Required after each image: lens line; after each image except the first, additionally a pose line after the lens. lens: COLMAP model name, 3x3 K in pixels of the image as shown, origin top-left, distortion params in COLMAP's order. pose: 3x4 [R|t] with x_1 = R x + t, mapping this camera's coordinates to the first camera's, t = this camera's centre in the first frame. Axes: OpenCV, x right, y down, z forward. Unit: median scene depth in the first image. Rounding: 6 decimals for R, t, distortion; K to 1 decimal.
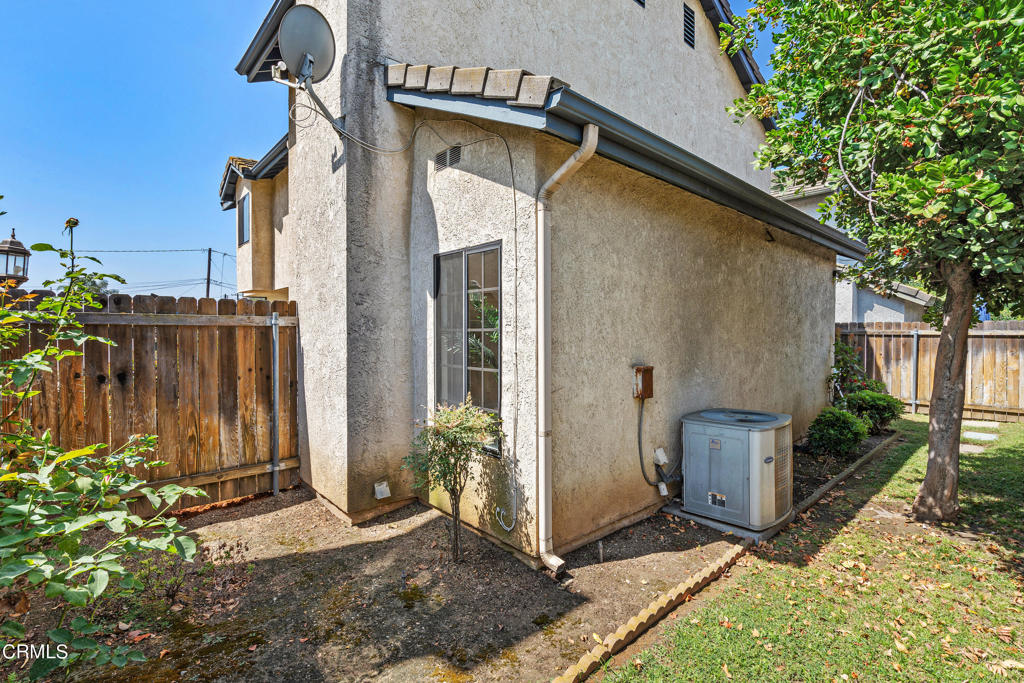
lens RADIAL K [[466.5, 0, 507.6], [0, 466.5, 338.8], [0, 0, 1]] dist [-0.002479, 0.001052]
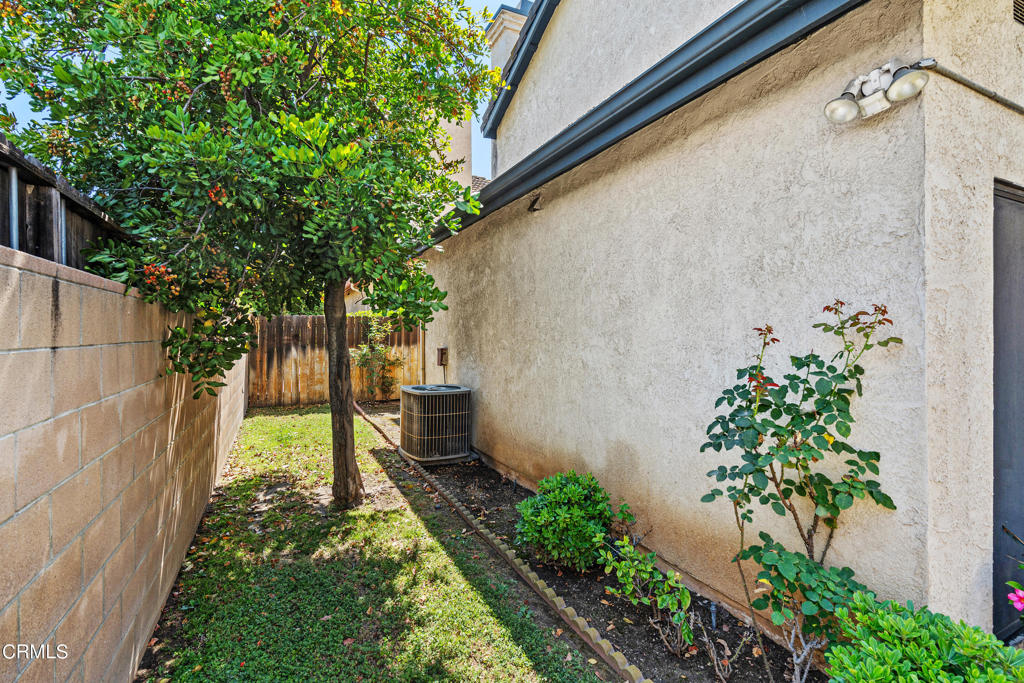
lens RADIAL K [[466.5, 0, 518.8], [0, 466.5, 331.7], [0, 0, 1]] dist [-0.002479, 0.001052]
pose [[-0.277939, 0.001414, -0.960598, 1.424512], [-0.008155, 0.999959, 0.003831, -0.010033], [0.960564, 0.008899, -0.277916, 1.295759]]
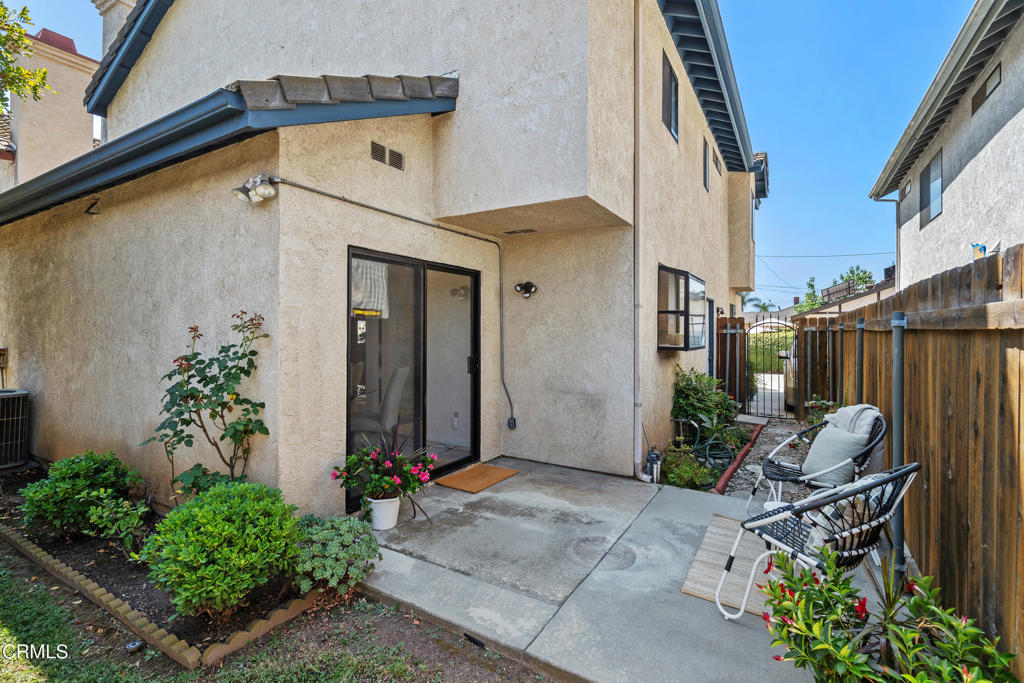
lens RADIAL K [[466.5, 0, 507.4], [0, 466.5, 323.2], [0, 0, 1]] dist [-0.002479, 0.001052]
pose [[0.287018, -0.013966, -0.957823, 1.668227], [-0.011892, 0.999765, -0.018141, -0.013039], [0.957851, 0.016598, 0.286785, 1.586710]]
